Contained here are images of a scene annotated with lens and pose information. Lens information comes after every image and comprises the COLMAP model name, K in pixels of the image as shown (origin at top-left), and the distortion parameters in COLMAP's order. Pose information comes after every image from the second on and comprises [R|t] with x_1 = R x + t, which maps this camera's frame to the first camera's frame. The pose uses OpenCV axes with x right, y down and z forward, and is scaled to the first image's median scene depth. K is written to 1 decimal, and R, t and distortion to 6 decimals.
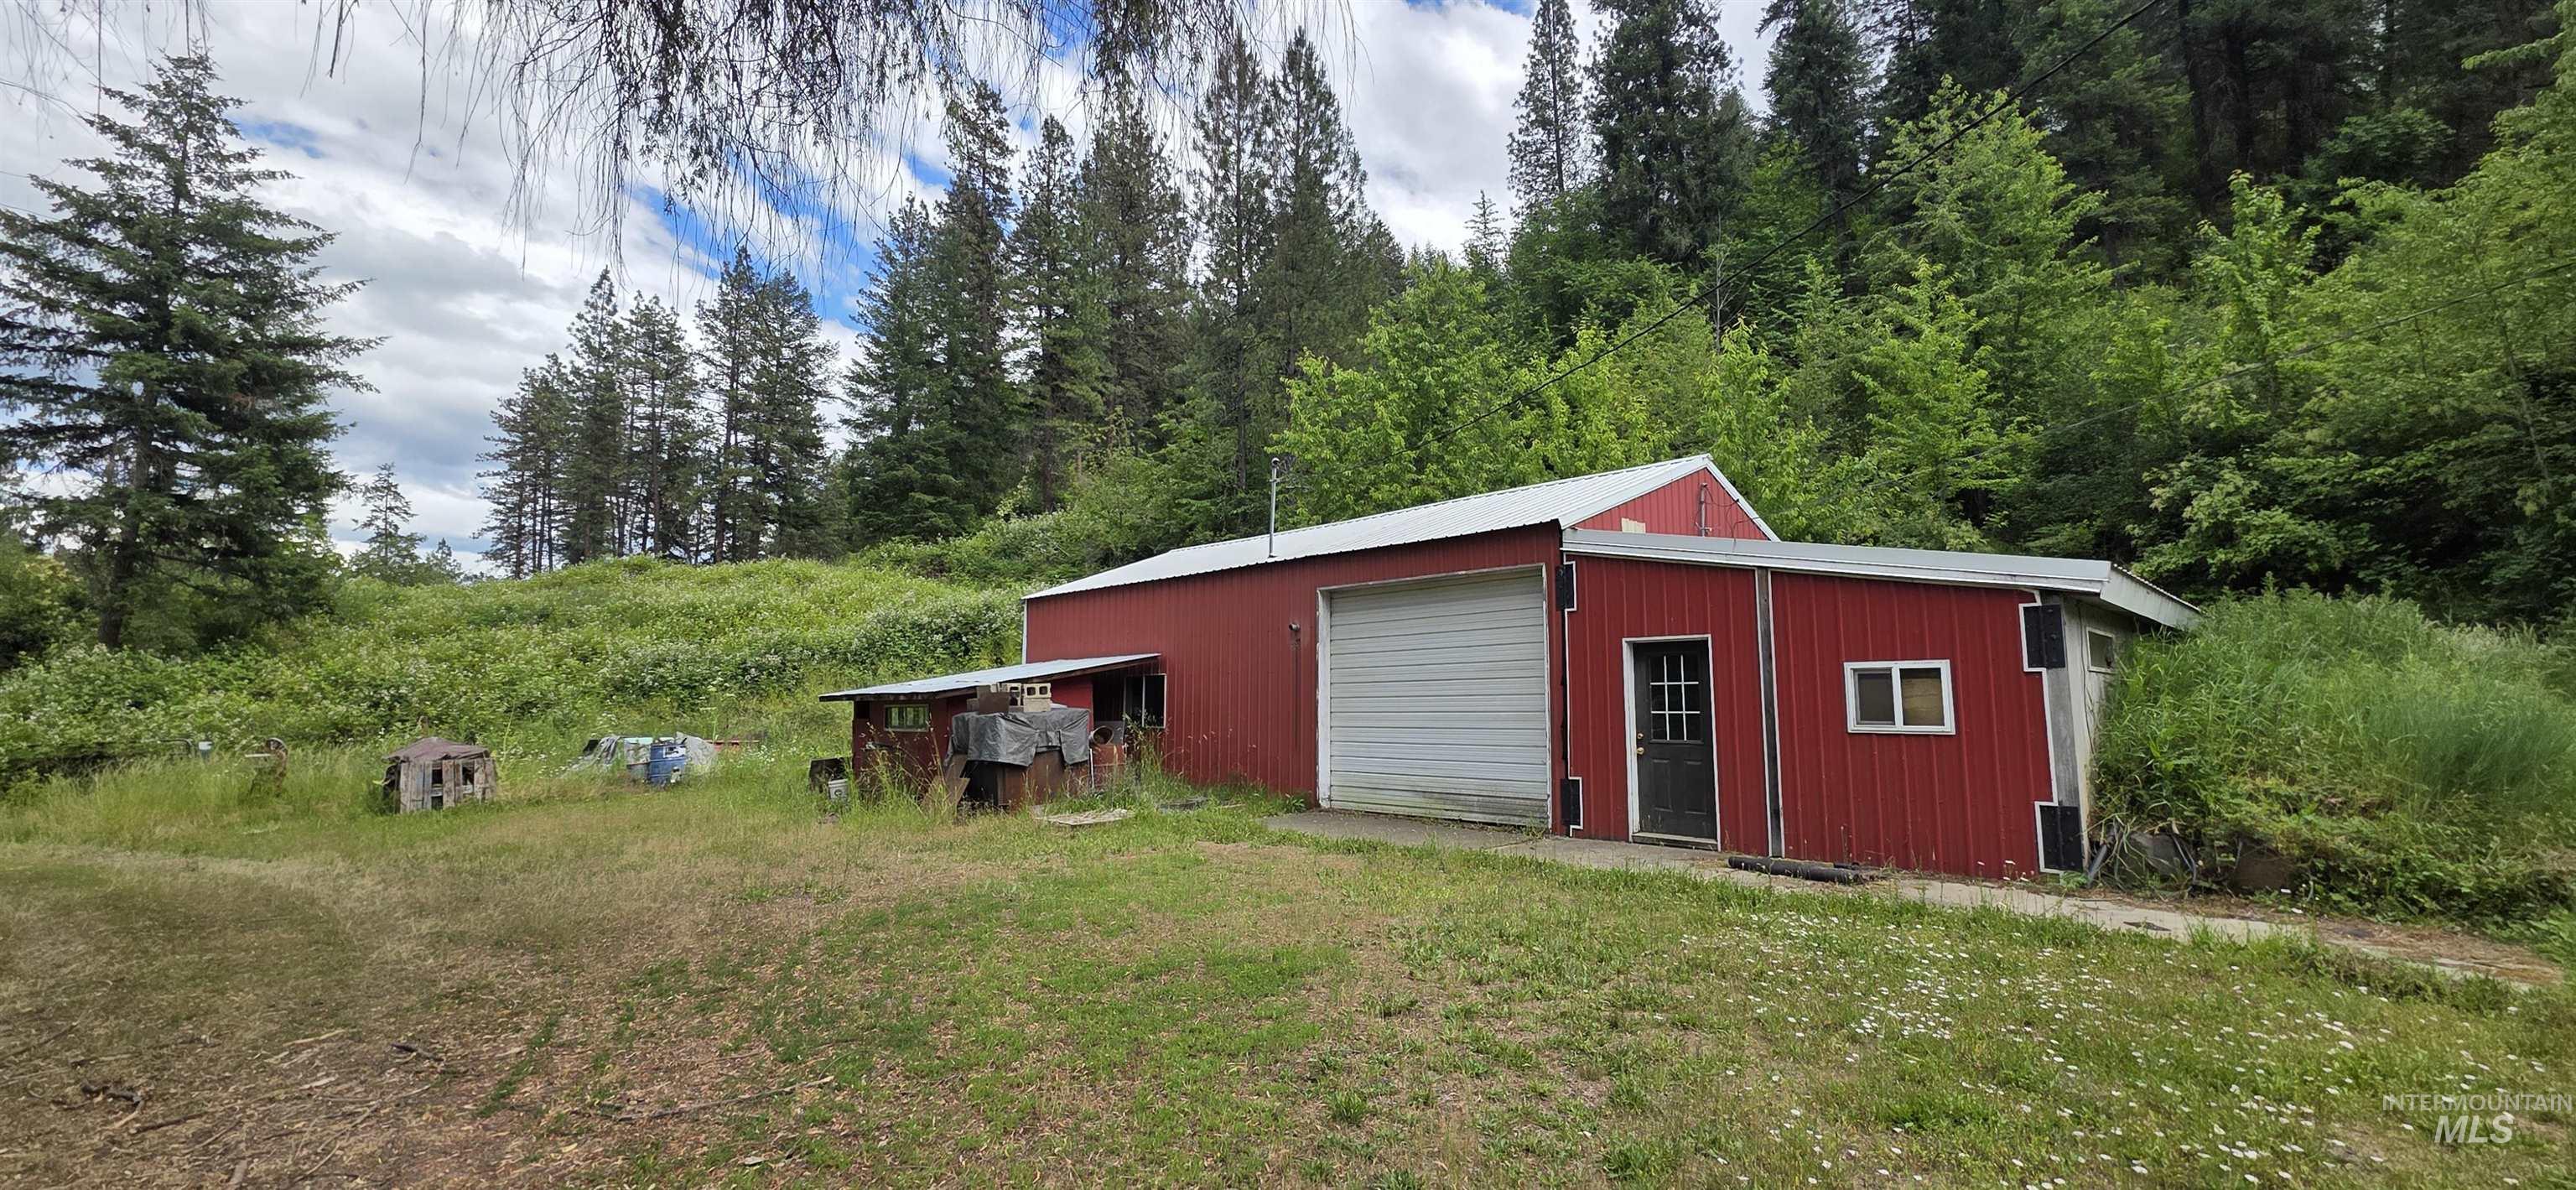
lens RADIAL K [[1012.3, 0, 1294.9], [0, 1012.3, 585.9], [0, 0, 1]] dist [0.002016, 0.000208]
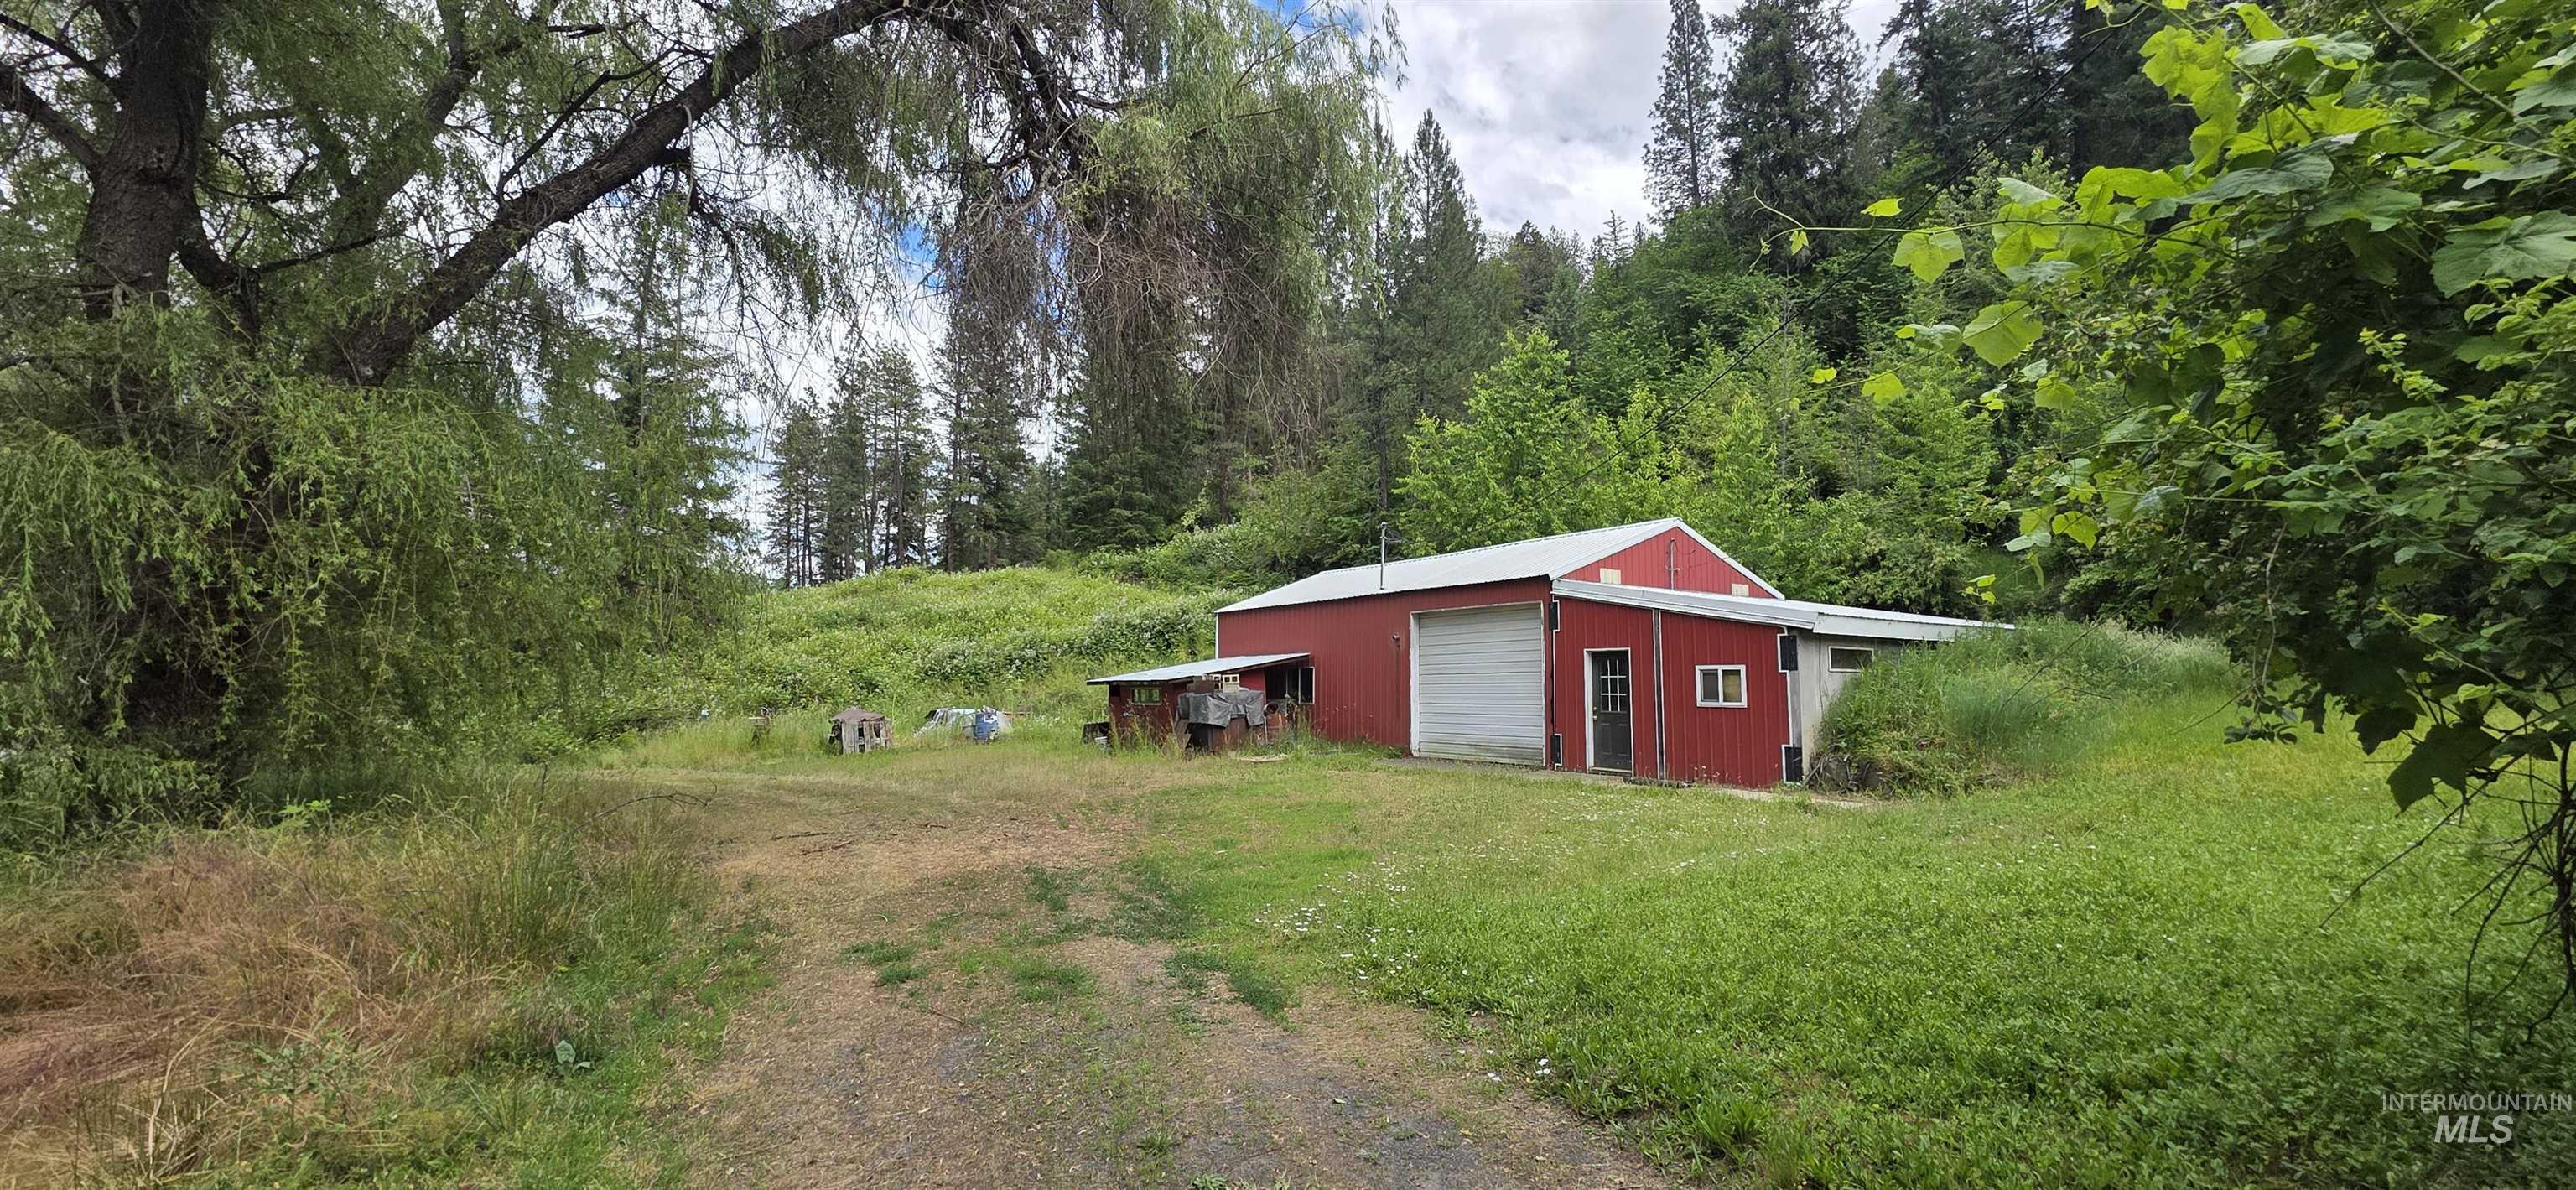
lens RADIAL K [[1012.3, 0, 1294.9], [0, 1012.3, 585.9], [0, 0, 1]] dist [0.002016, 0.000208]
pose [[0.986279, -0.013653, -0.164524, 0.060234], [0.016670, 0.999717, 0.016968, -0.038304], [0.164246, -0.019478, 0.986227, -0.306344]]
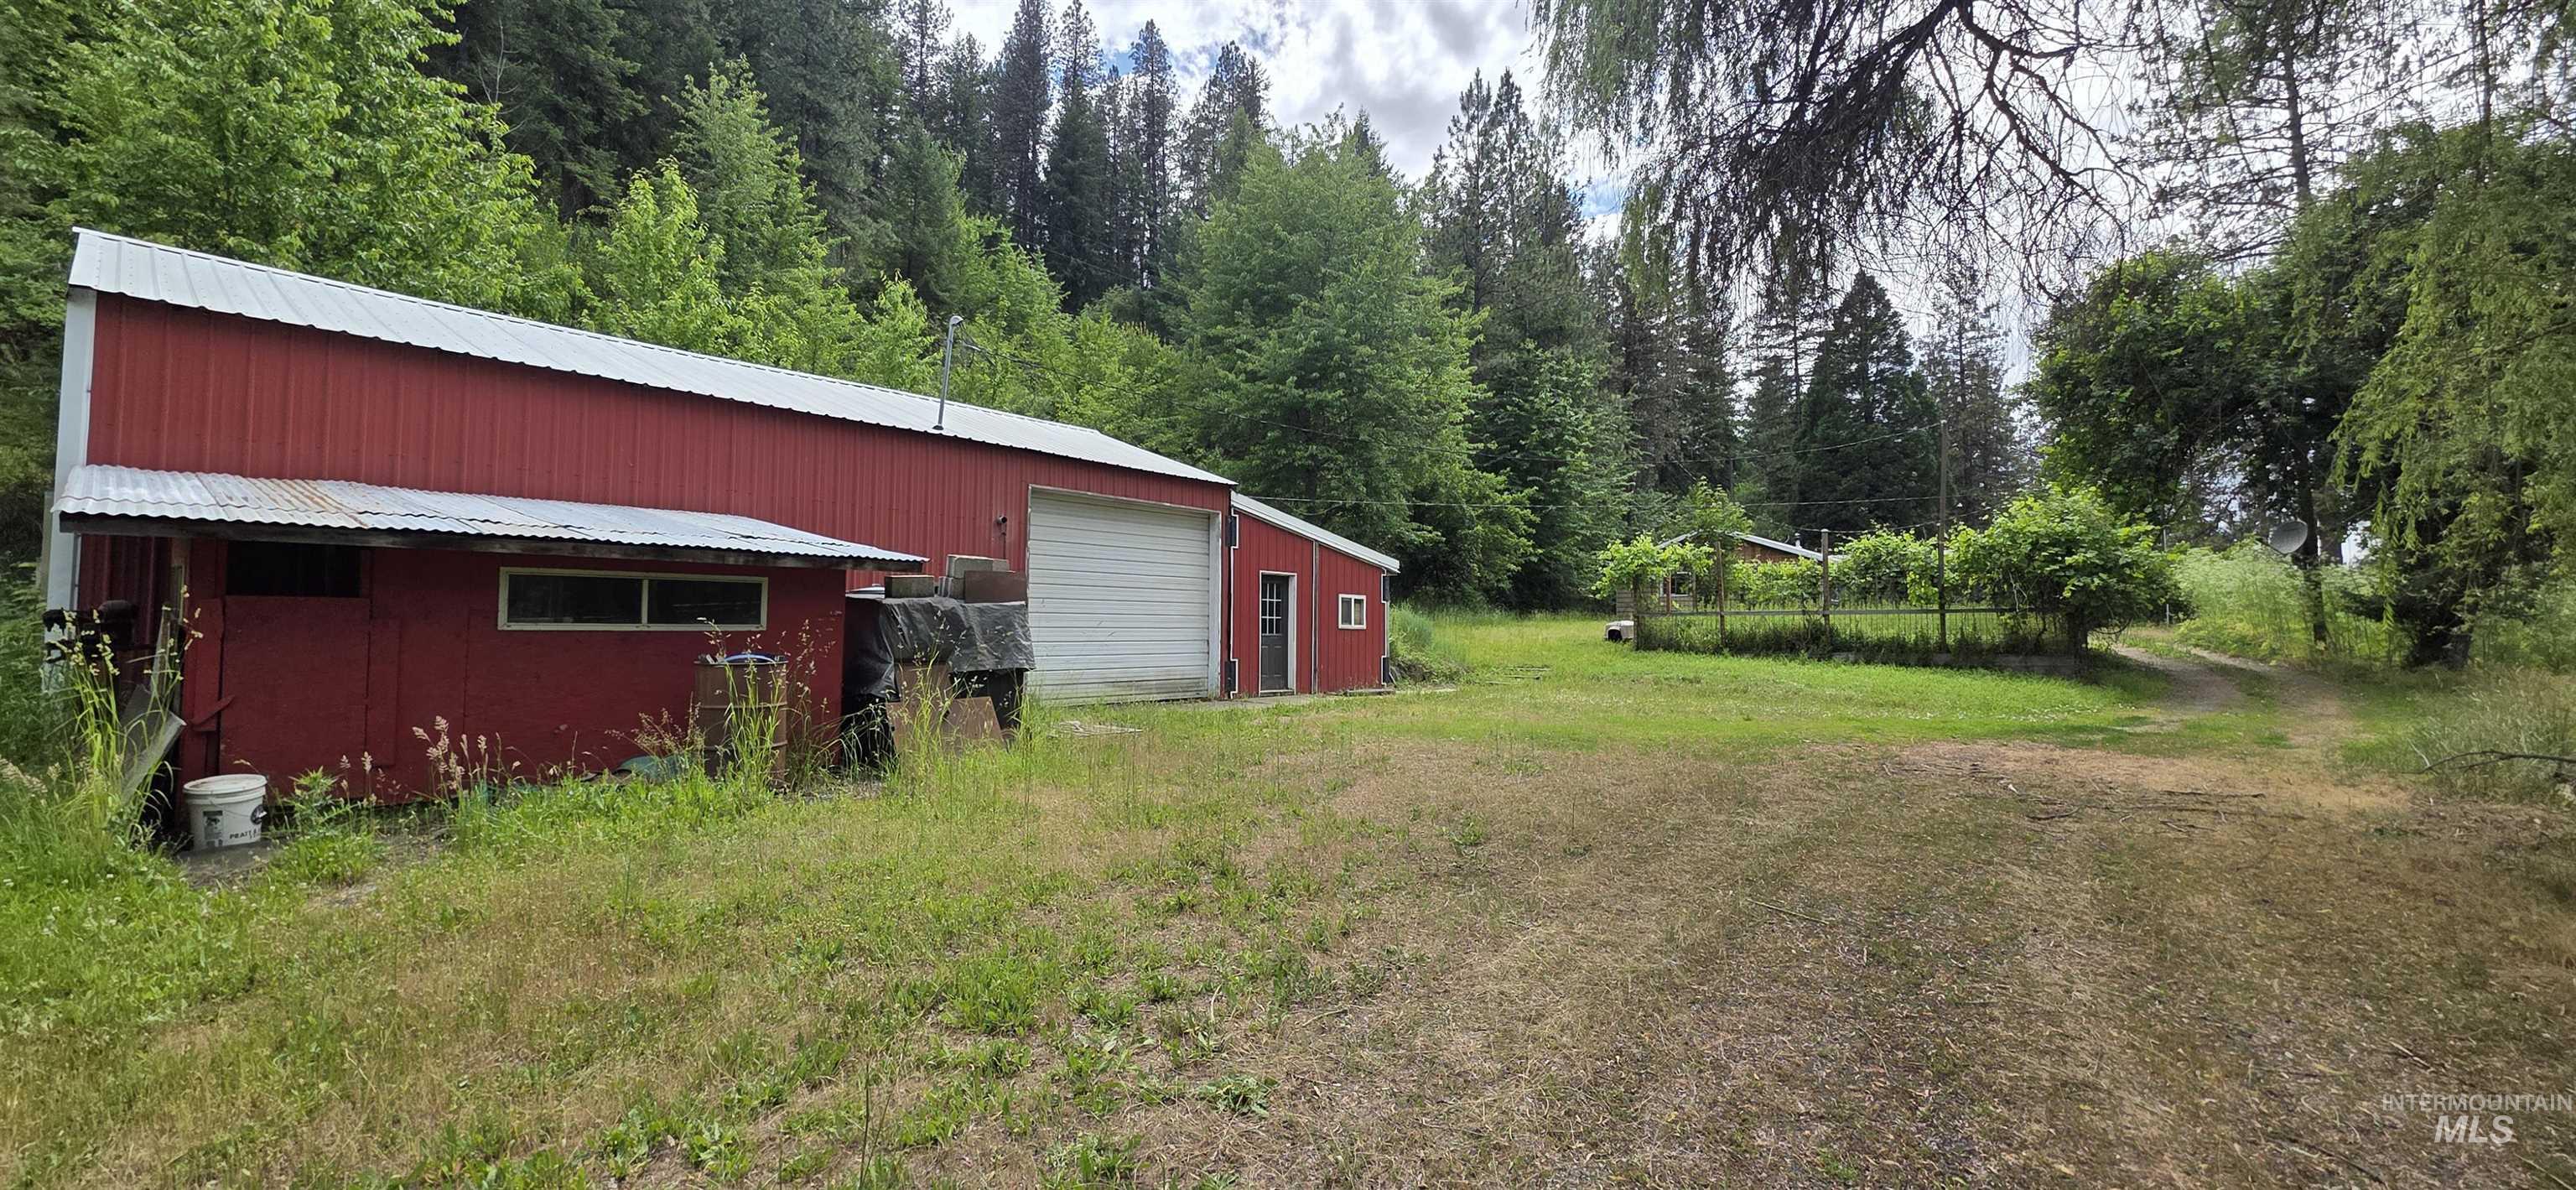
lens RADIAL K [[1012.3, 0, 1294.9], [0, 1012.3, 585.9], [0, 0, 1]] dist [0.002016, 0.000208]
pose [[-0.094723, 0.042259, 0.994606, -0.563808], [-0.130589, 0.989938, -0.054497, 0.069476], [-0.986901, -0.135047, -0.088252, 0.486975]]
